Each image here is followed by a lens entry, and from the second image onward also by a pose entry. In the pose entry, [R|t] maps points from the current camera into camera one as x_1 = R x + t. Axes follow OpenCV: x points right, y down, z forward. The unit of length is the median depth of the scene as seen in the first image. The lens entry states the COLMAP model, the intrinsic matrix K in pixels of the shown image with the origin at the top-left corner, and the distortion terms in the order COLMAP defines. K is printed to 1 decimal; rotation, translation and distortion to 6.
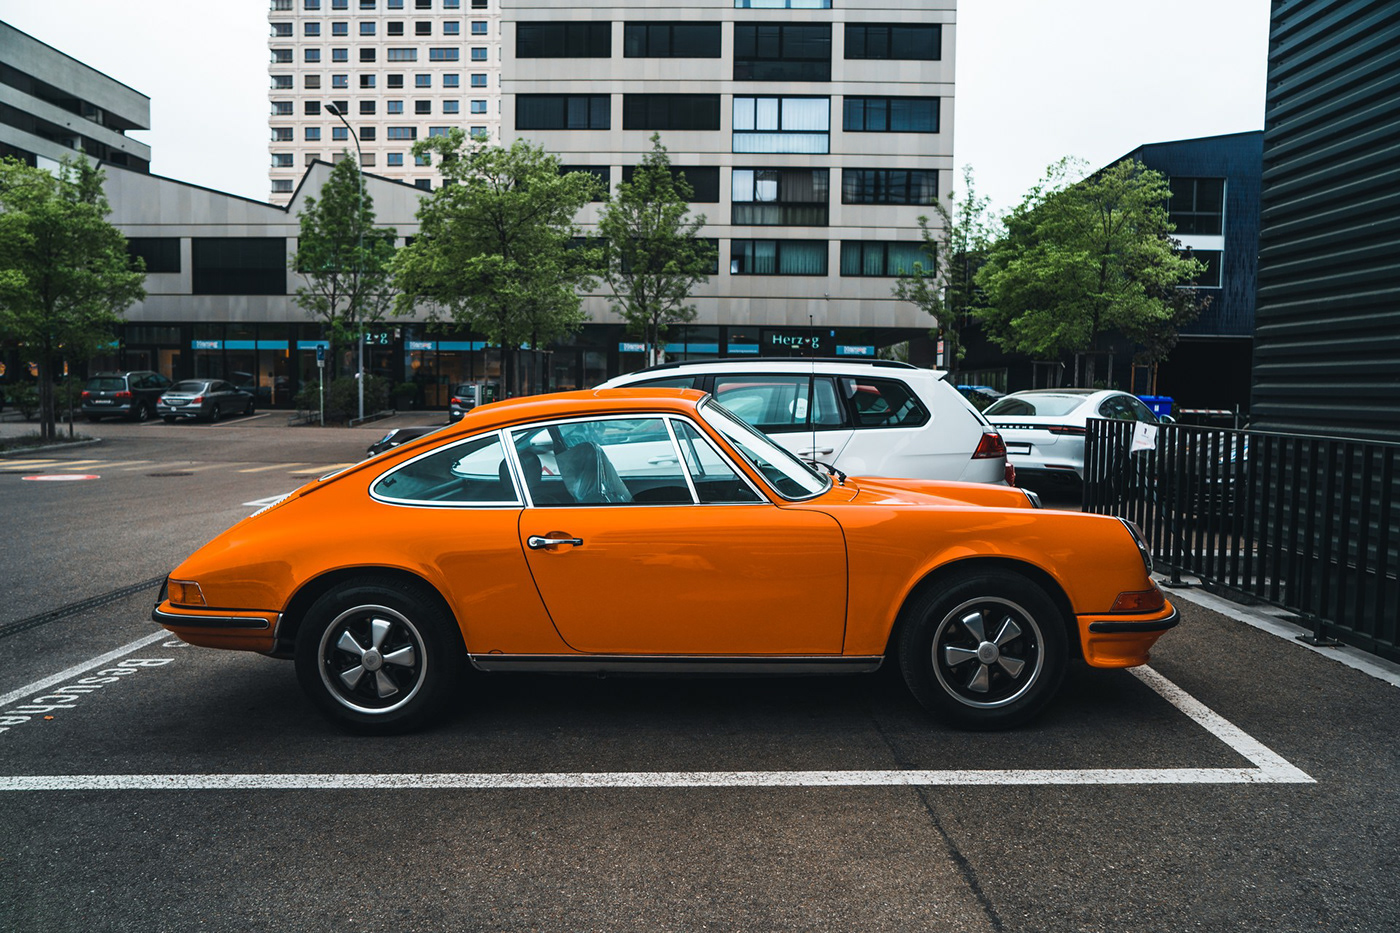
lens RADIAL K [[1024.9, 0, 700.0], [0, 1024.9, 466.5], [0, 0, 1]] dist [-0.070304, 0.000229]
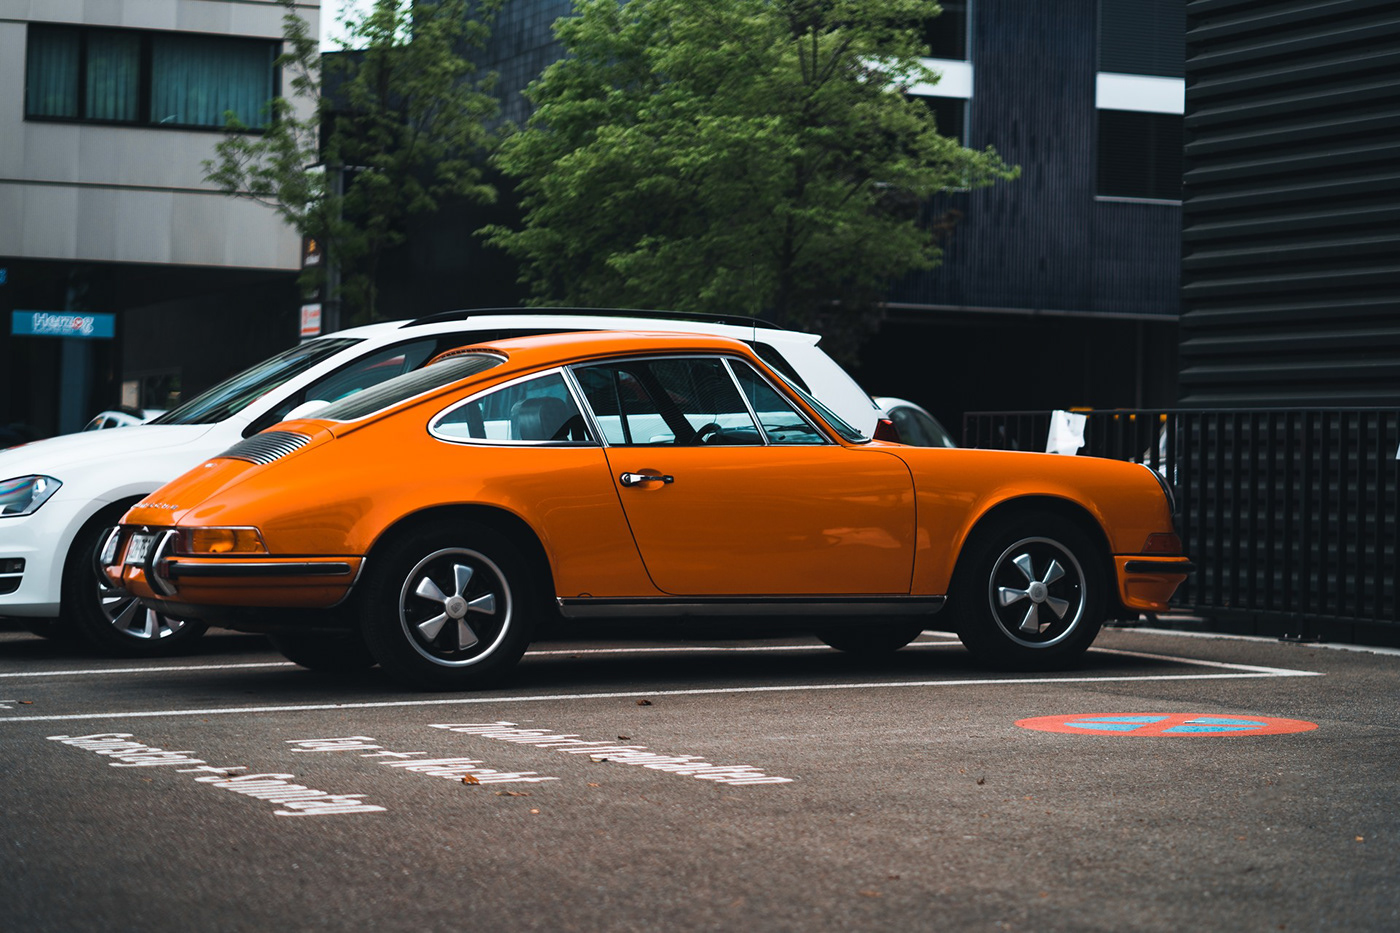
lens RADIAL K [[3404.2, 0, 700.0], [0, 3404.2, 466.5], [0, 0, 1]] dist [0.869629, -23.304095]
pose [[0.910816, 0.012920, 0.412611, -1.407012], [0.018502, 0.997228, -0.072067, 0.289845], [-0.412398, 0.073274, 0.908052, -1.940877]]
